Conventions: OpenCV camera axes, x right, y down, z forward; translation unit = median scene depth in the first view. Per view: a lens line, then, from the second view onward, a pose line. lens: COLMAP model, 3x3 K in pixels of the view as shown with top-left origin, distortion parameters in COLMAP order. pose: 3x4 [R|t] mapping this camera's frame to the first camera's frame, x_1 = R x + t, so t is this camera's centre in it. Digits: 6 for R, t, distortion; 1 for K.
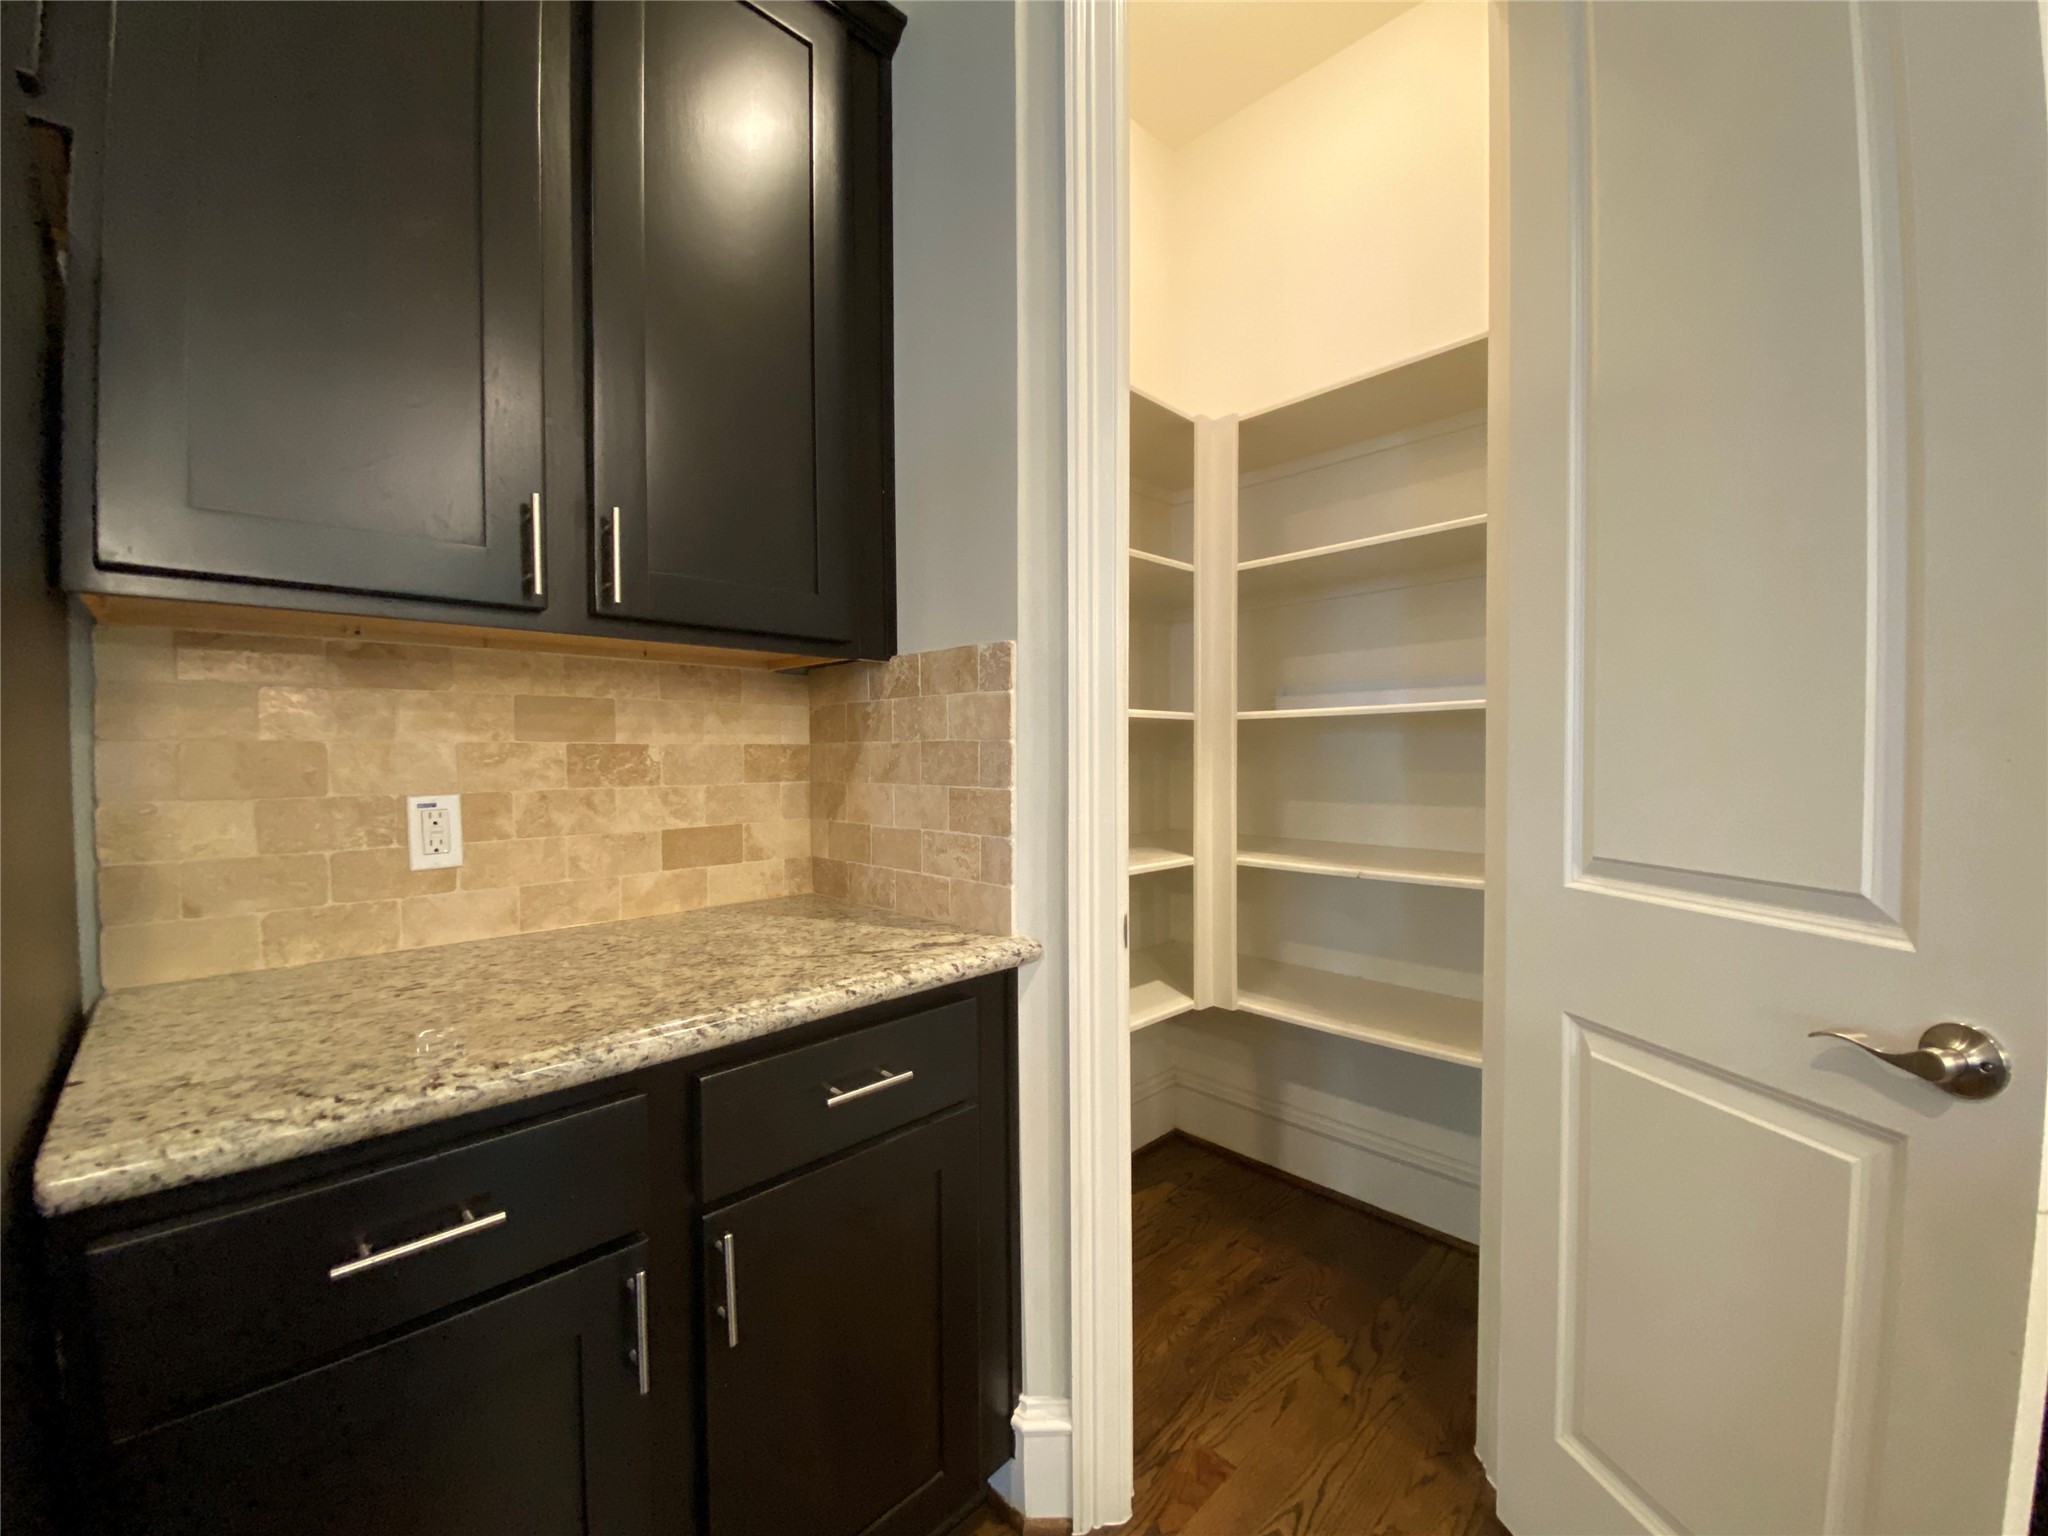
lens RADIAL K [[834.8, 0, 1026.9], [0, 834.8, 765.7], [0, 0, 1]] dist [-0.000239, -0.010180]
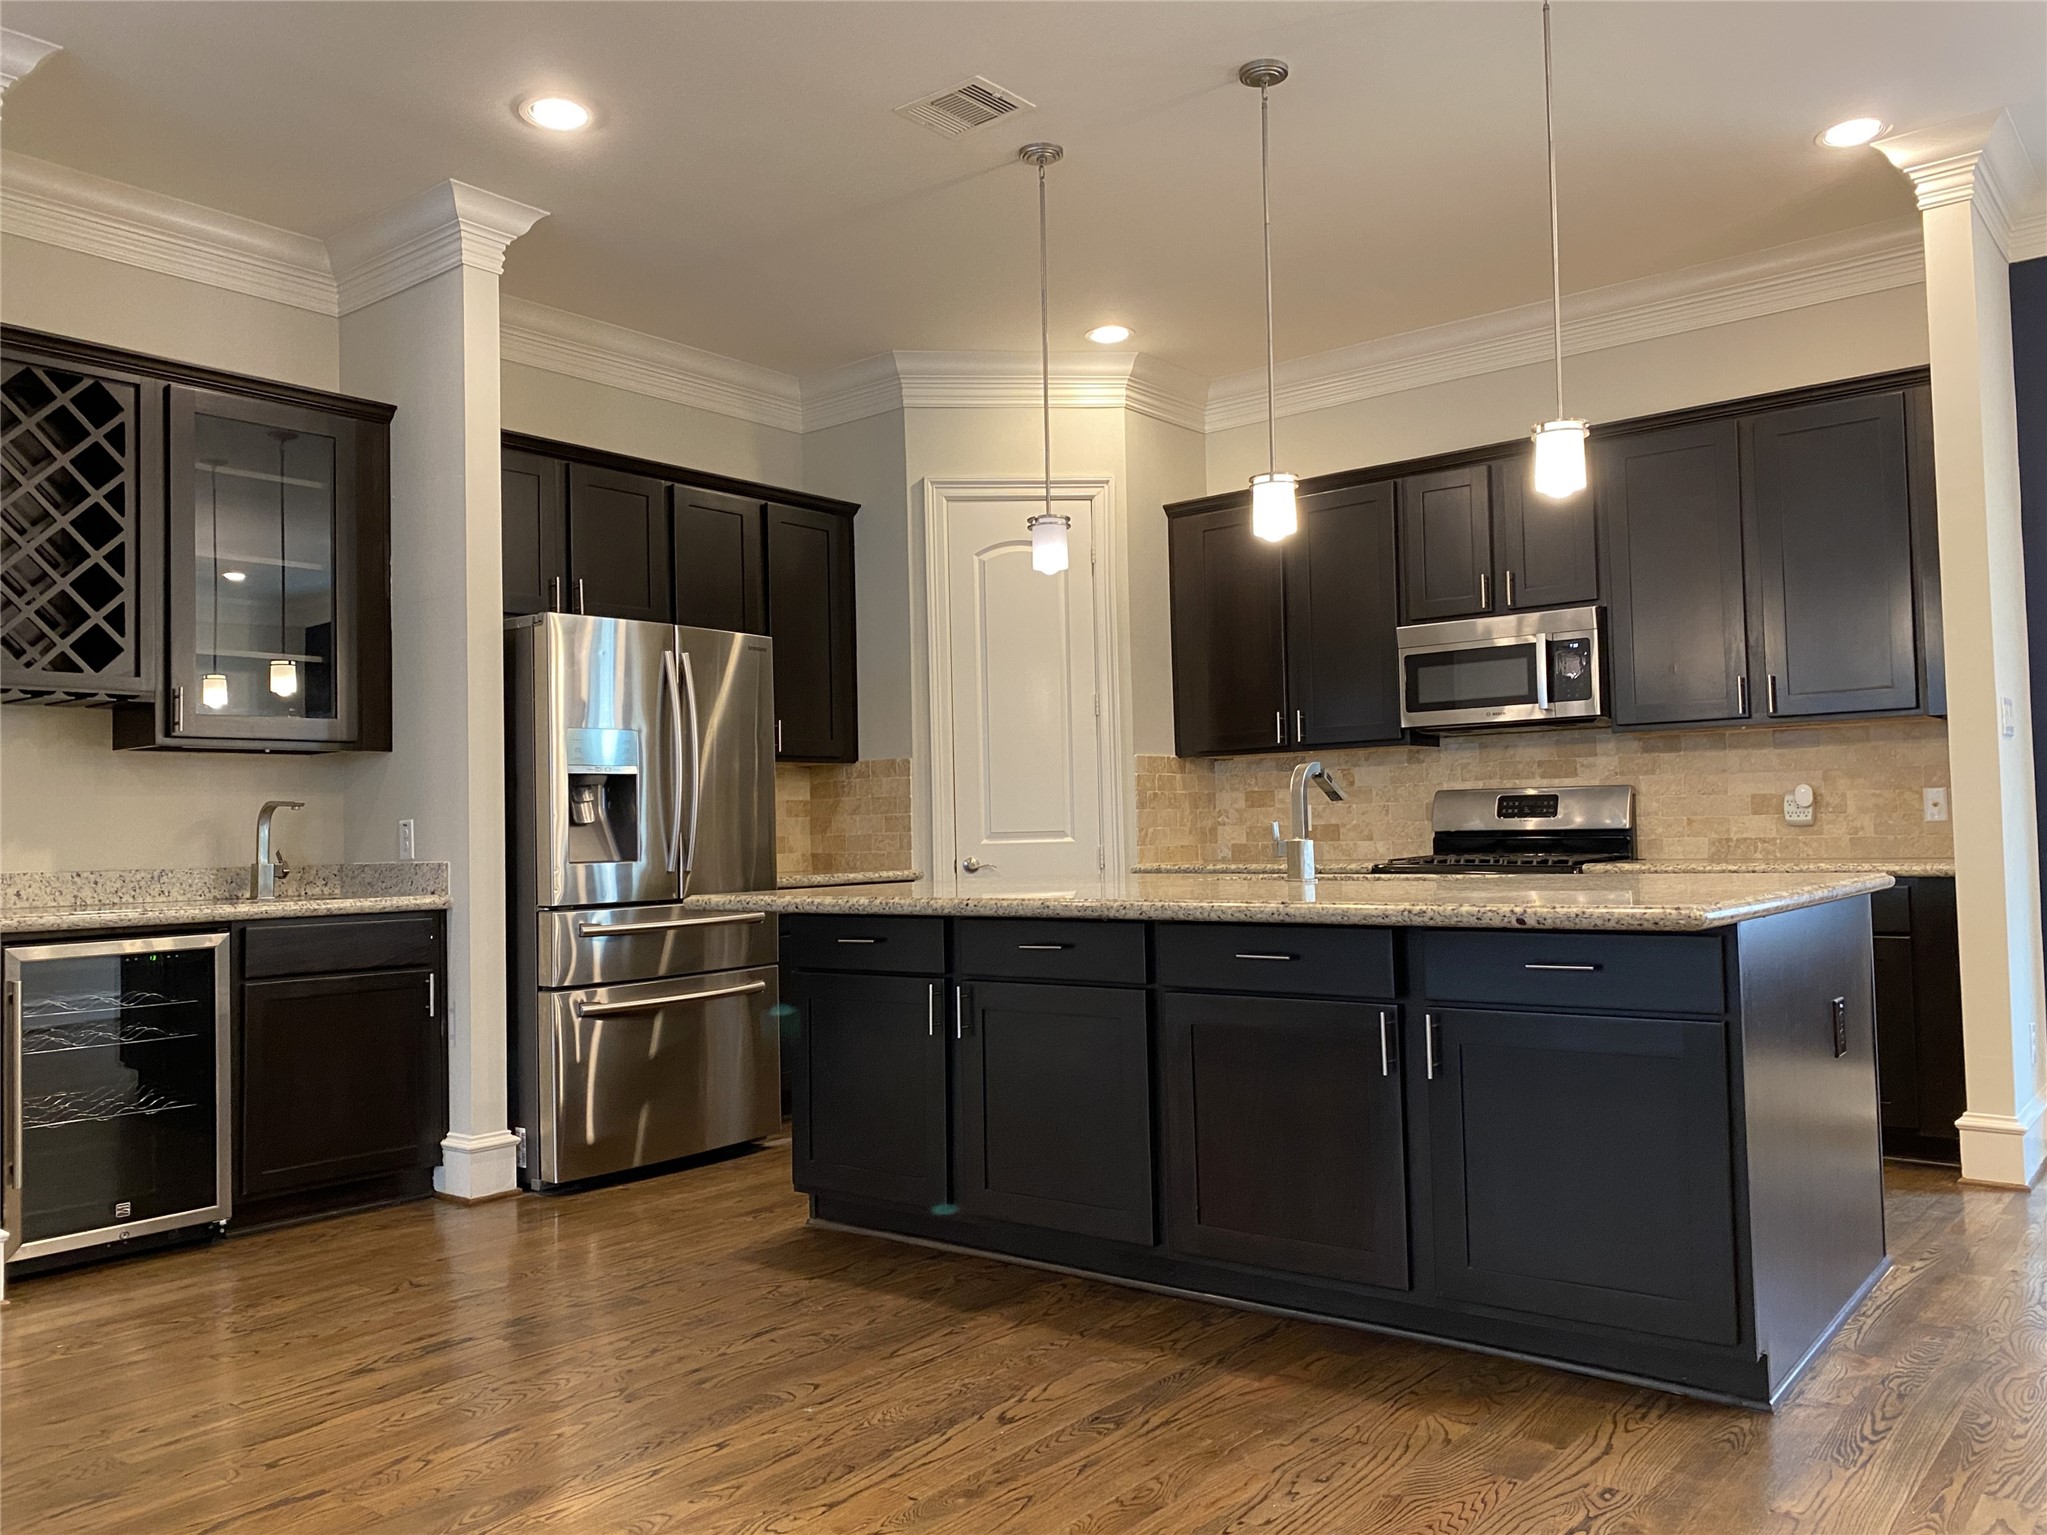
lens RADIAL K [[1555.8, 0, 1022.6], [0, 1555.8, 756.1], [0, 0, 1]] dist [0.022600, -0.011705]
pose [[0.994427, -0.007742, 0.105139, -0.175414], [0.015137, 0.997452, -0.069722, 0.183315], [-0.104331, 0.070925, 0.992010, -3.744186]]
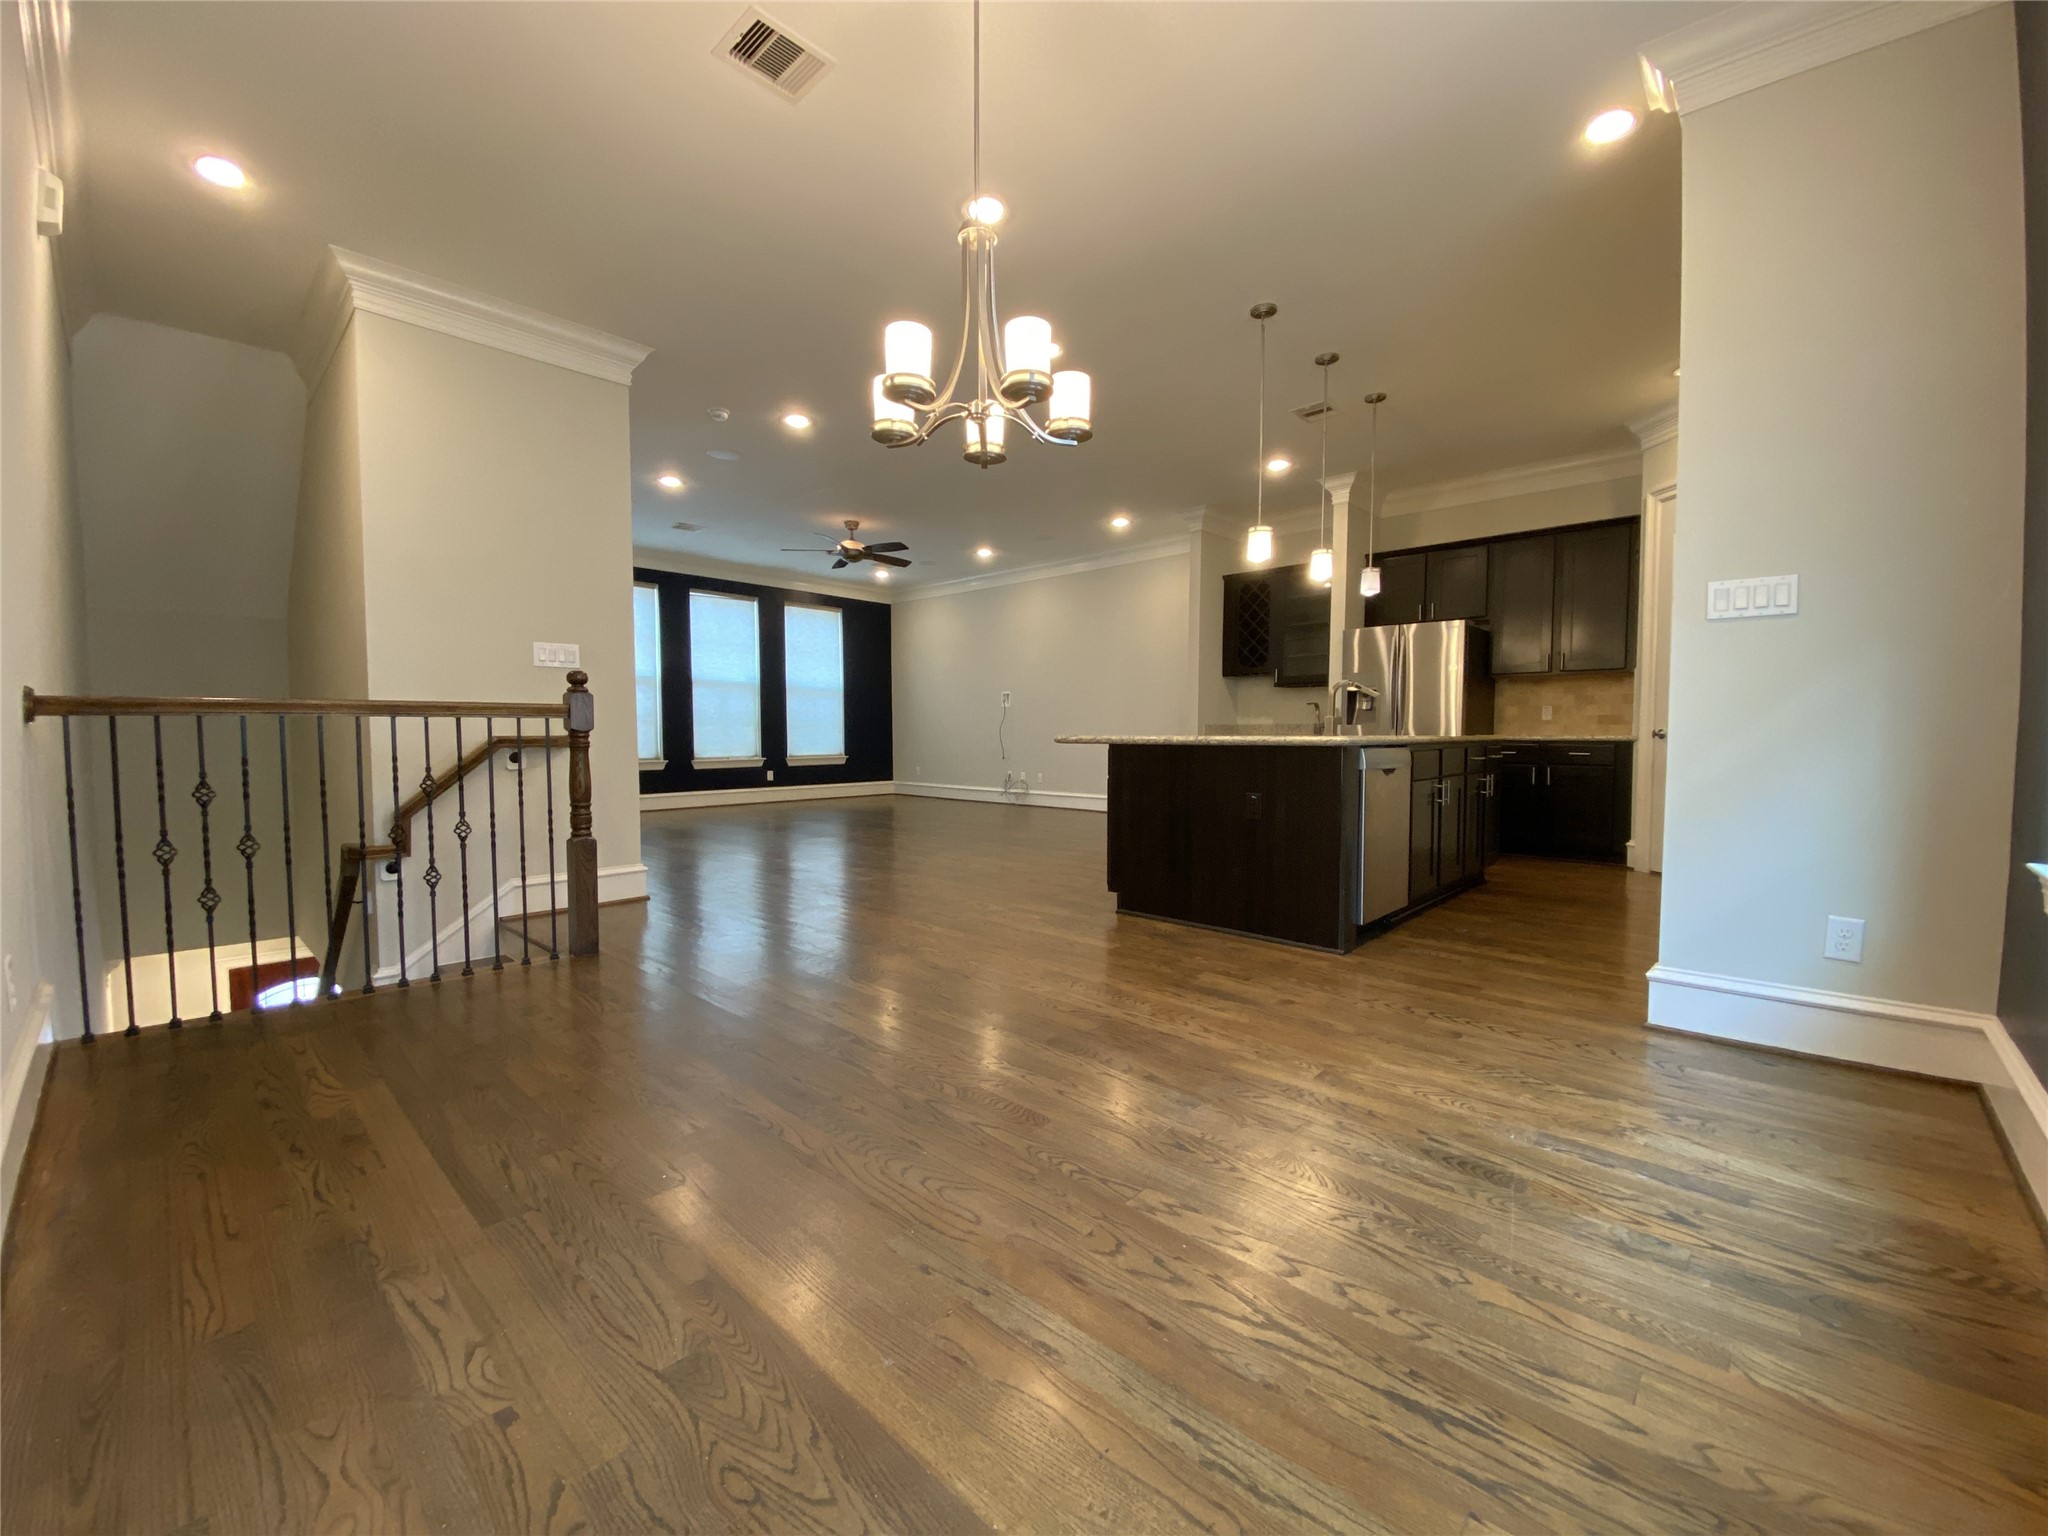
lens RADIAL K [[834.8, 0, 1021.9], [0, 834.8, 767.5], [0, 0, 1]] dist [-0.000239, -0.010180]
pose [[0.037280, 0.049226, -0.998092, 4.048417], [-0.019010, 0.998640, 0.048543, 0.211436], [0.999124, 0.017164, 0.038165, -2.279779]]
